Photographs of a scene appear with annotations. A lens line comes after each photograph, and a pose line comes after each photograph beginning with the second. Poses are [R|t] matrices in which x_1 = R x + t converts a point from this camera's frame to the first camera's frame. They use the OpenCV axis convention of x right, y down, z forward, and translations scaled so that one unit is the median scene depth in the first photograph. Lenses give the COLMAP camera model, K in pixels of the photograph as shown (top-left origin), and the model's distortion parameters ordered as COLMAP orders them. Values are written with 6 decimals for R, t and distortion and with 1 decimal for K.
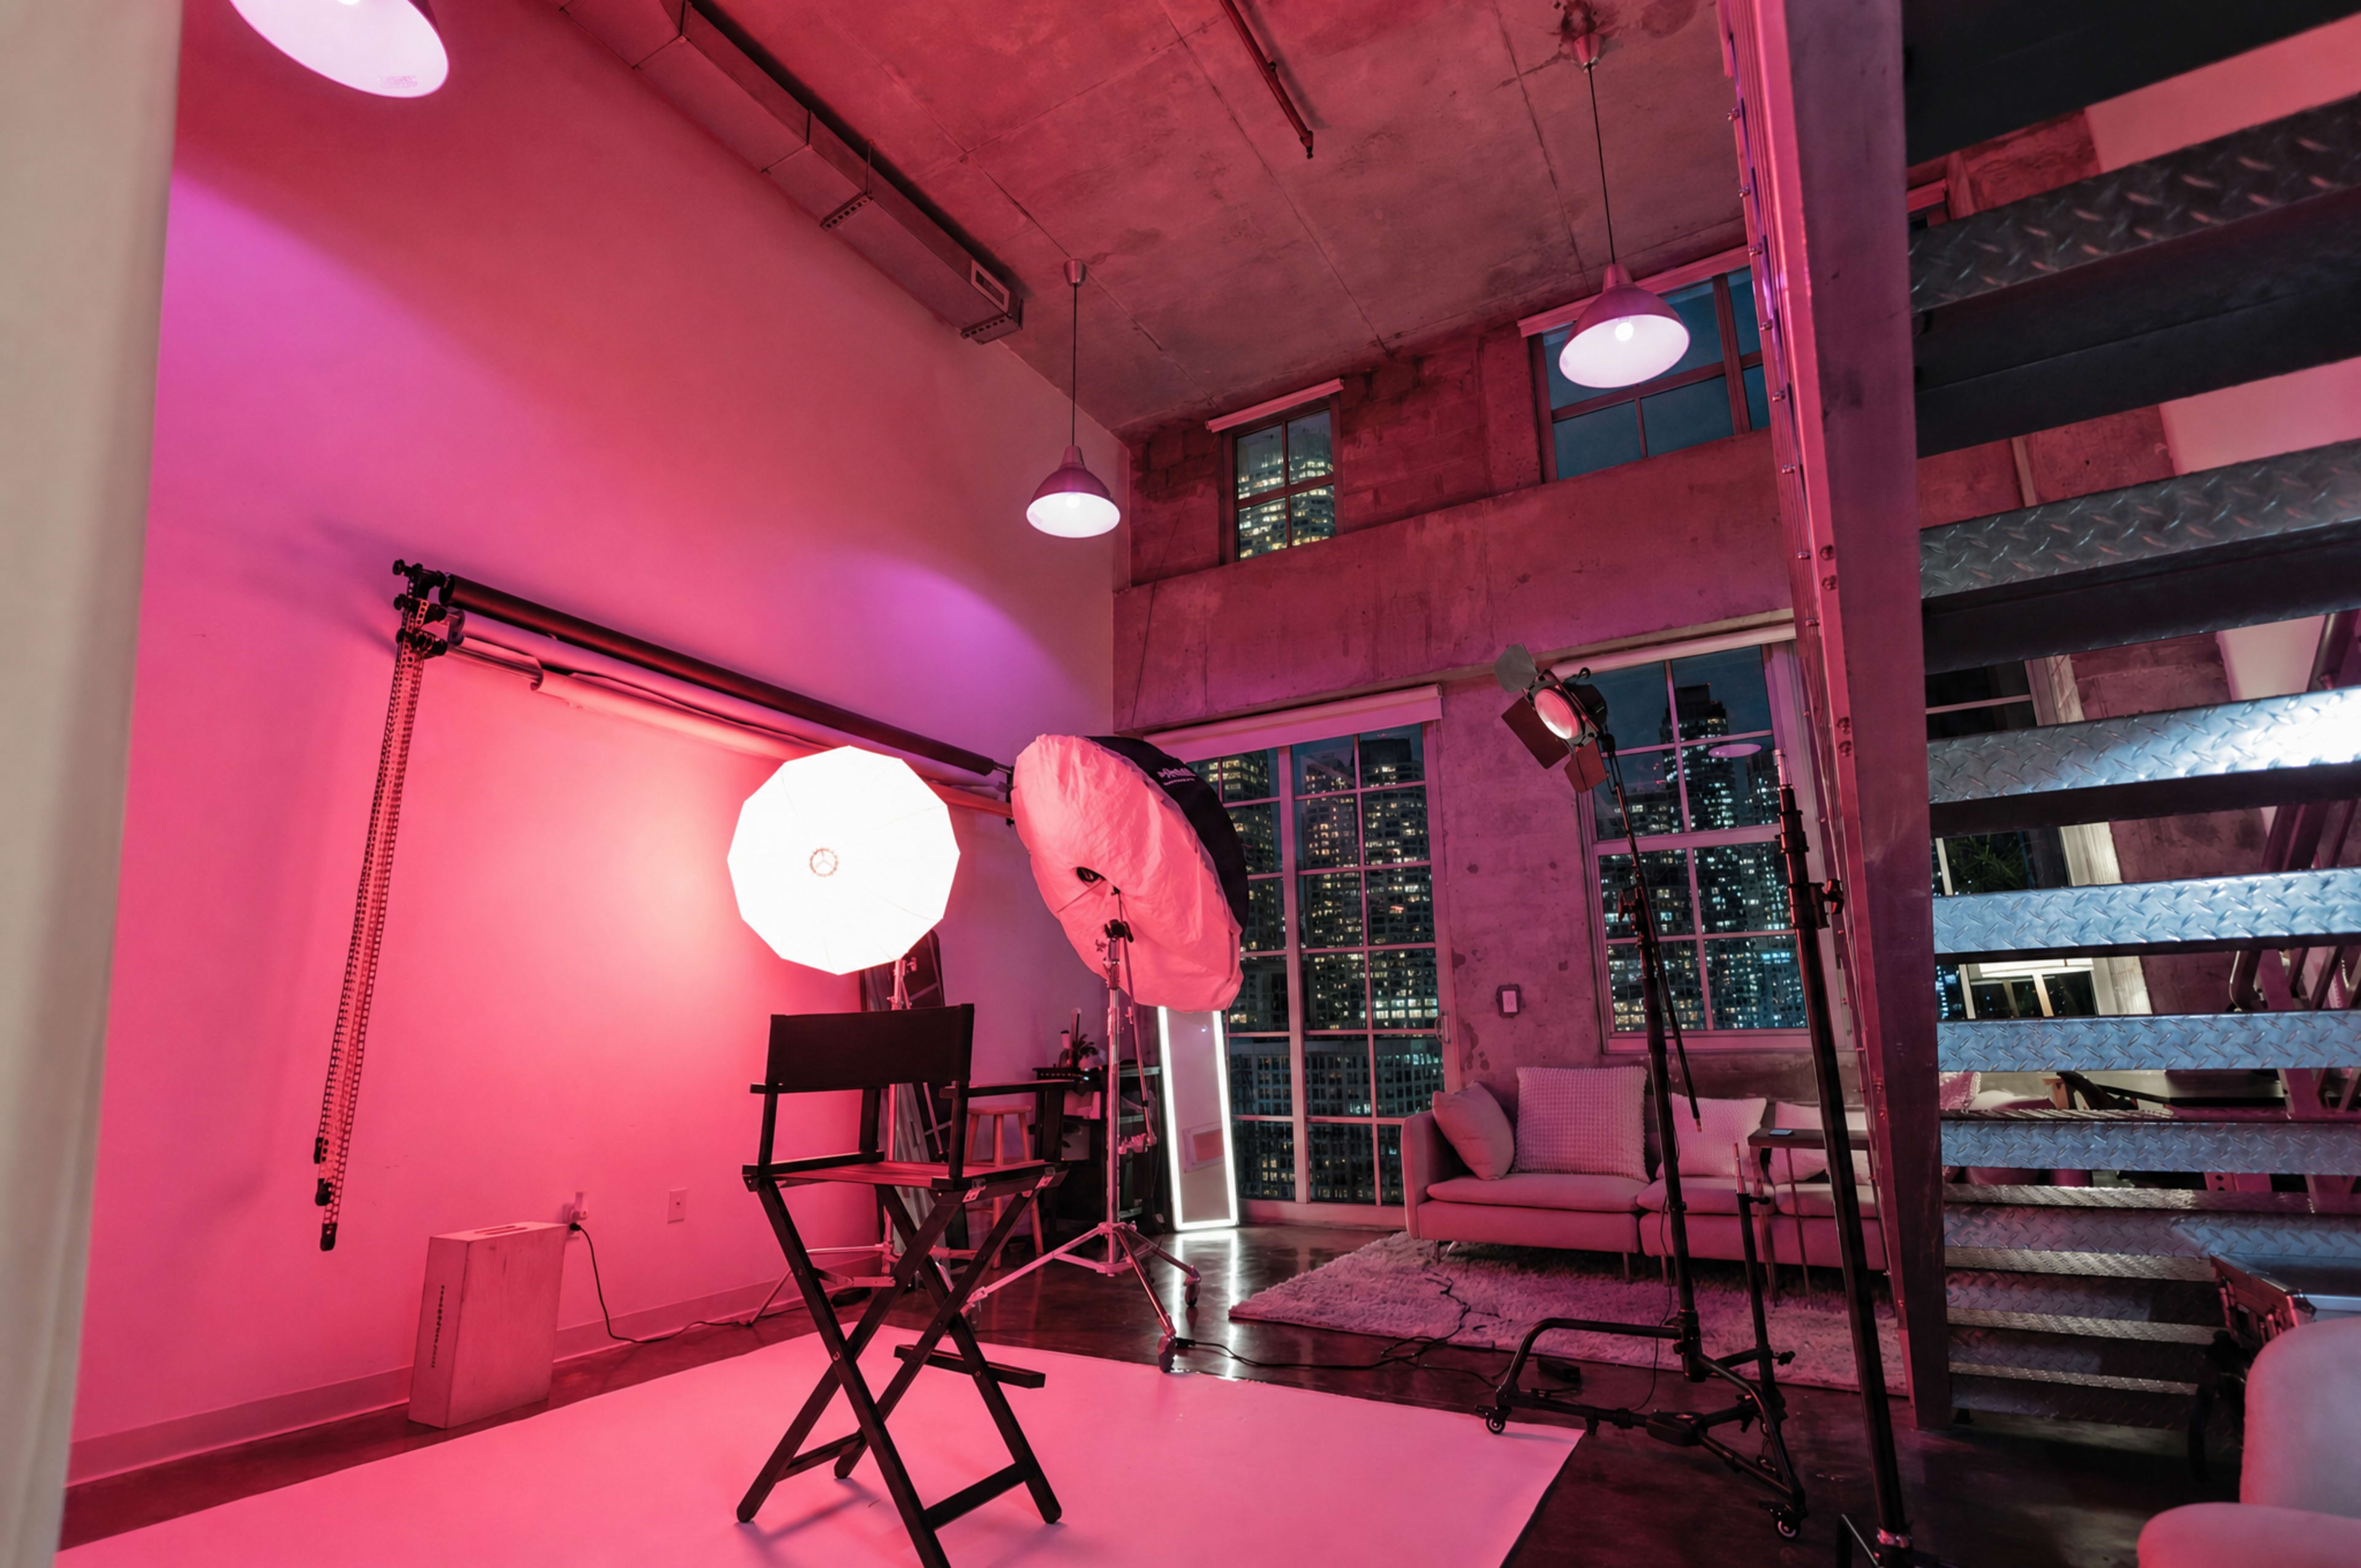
lens RADIAL K [[1093.2, 0, 1181.8], [0, 1093.2, 800.0], [0, 0, 1]] dist [-0.004335, 0.002291]
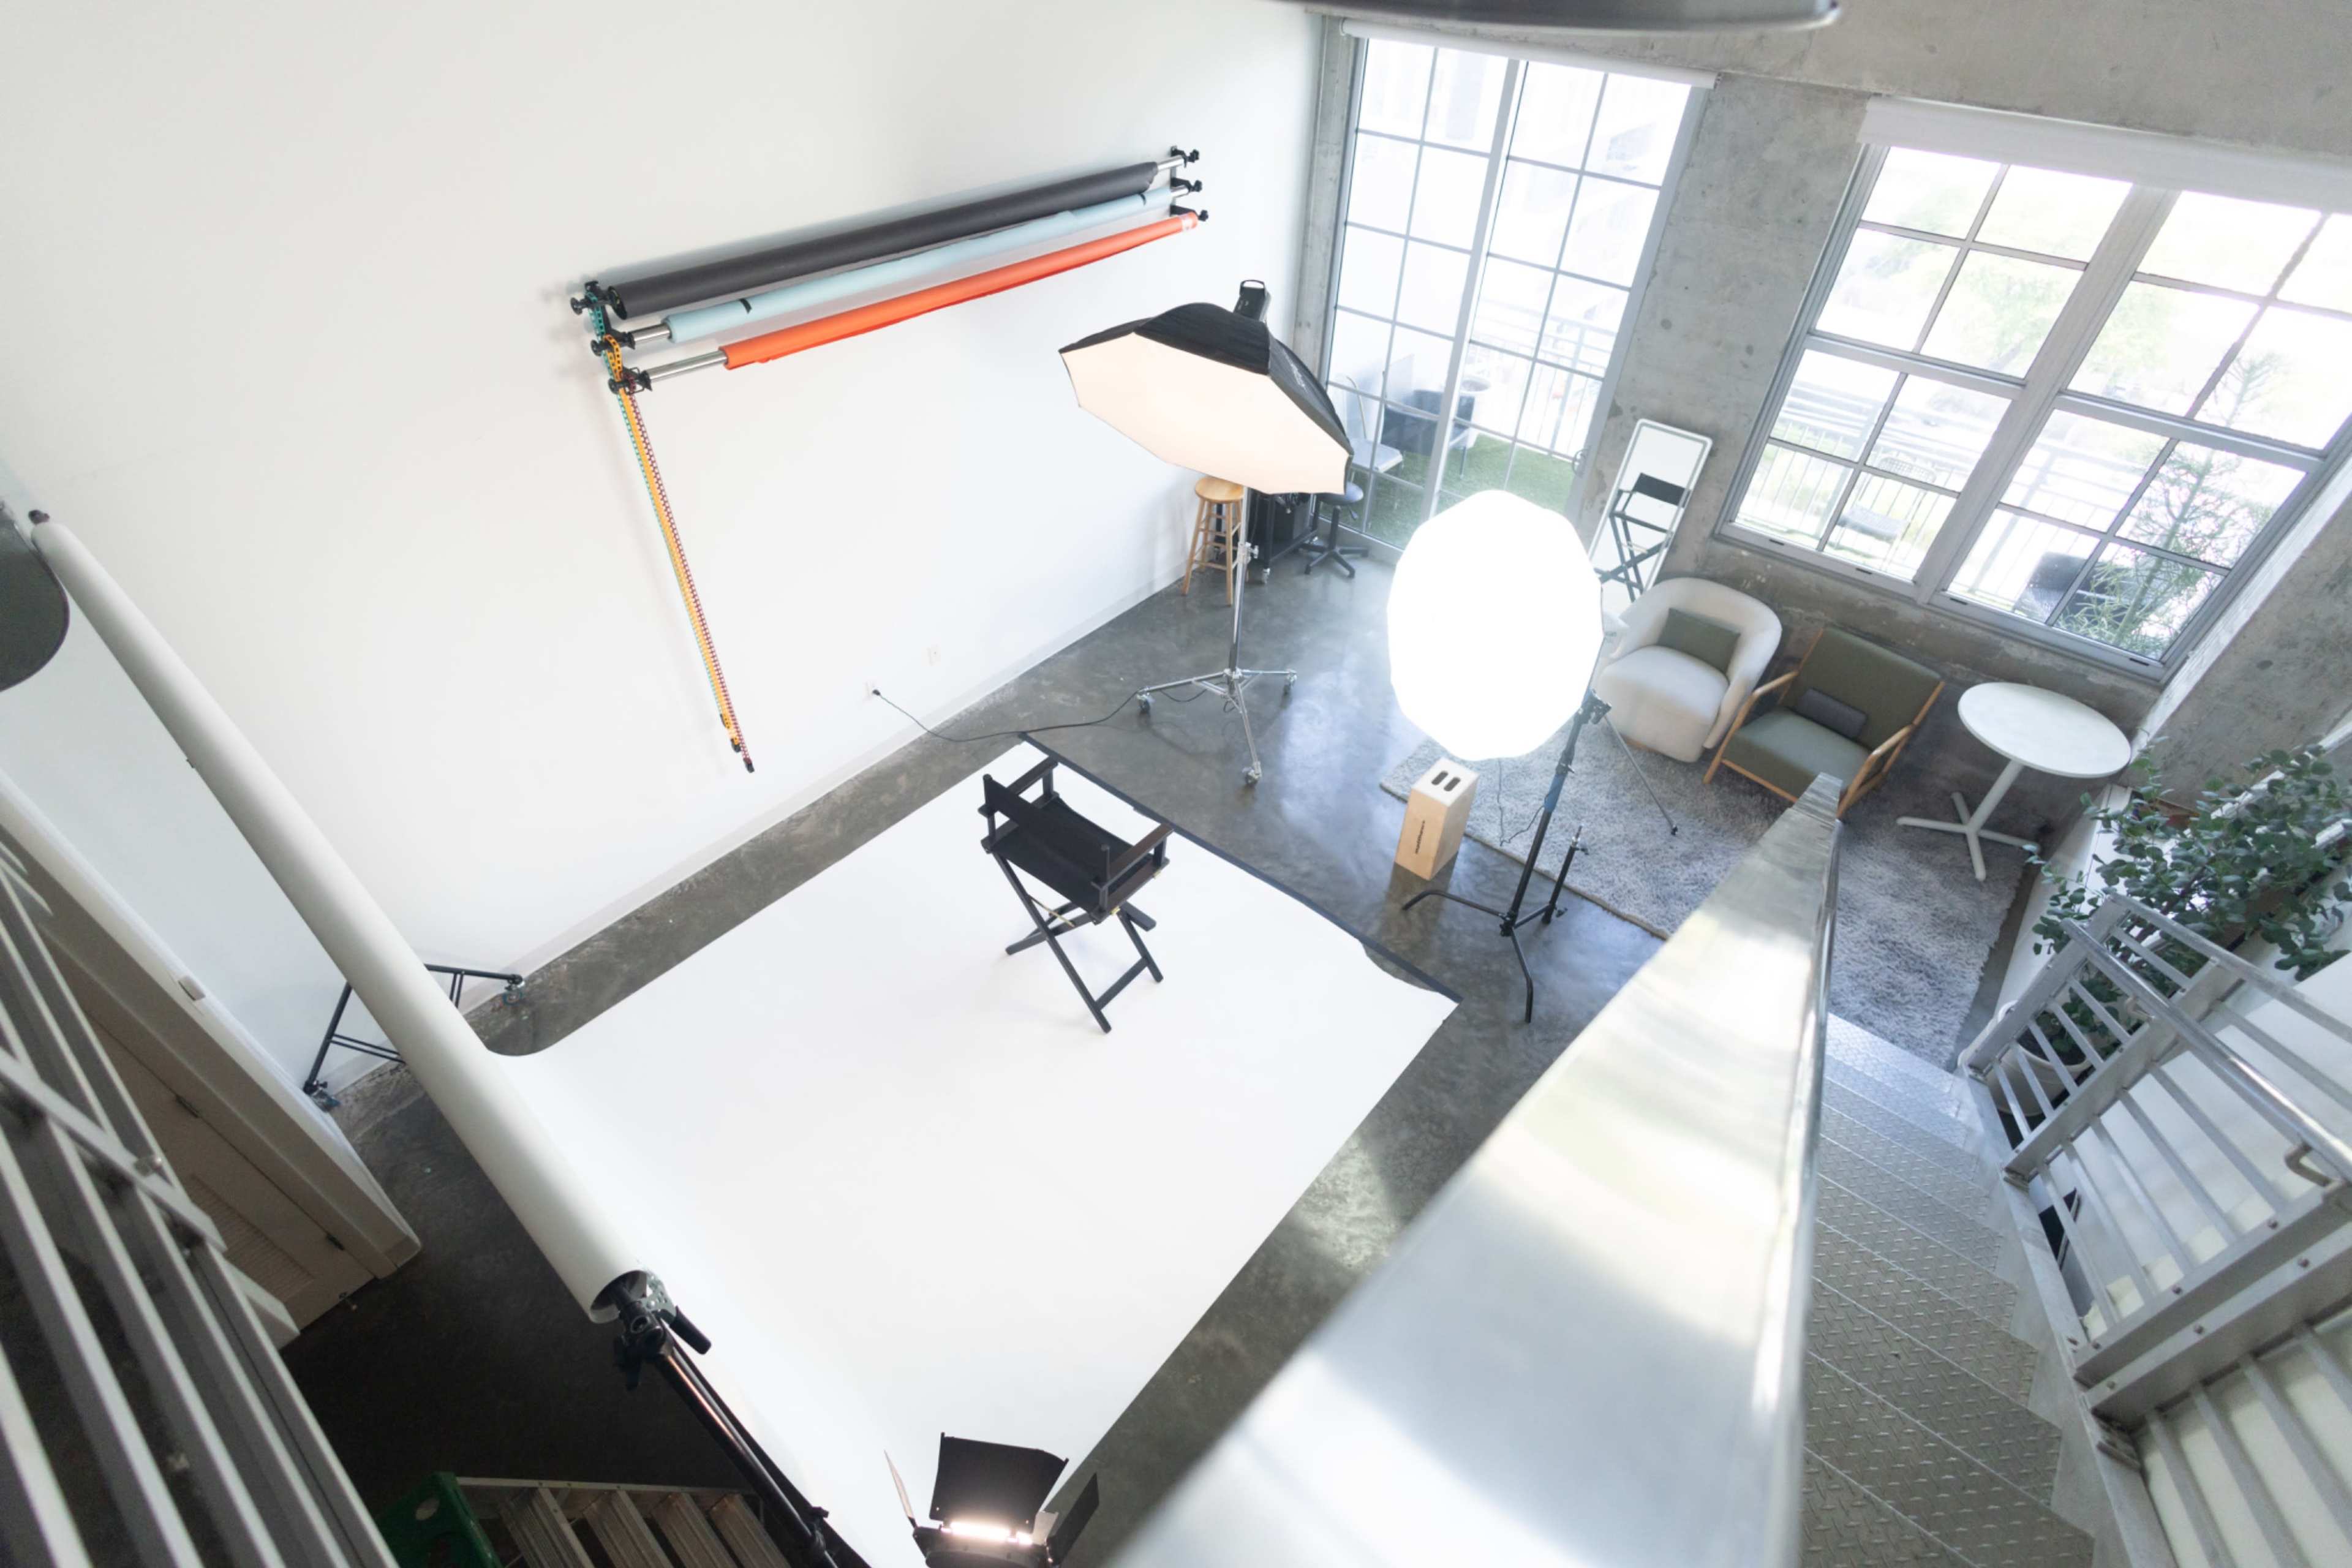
lens RADIAL K [[1089.0, 0, 1173.1], [0, 1089.0, 787.9], [0, 0, 1]] dist [-0.004335, 0.002291]
pose [[0.986351, 0.136184, -0.092550, -0.007930], [0.000014, 0.562010, 0.827130, -0.481640], [0.164656, -0.815842, 0.554338, 0.098040]]
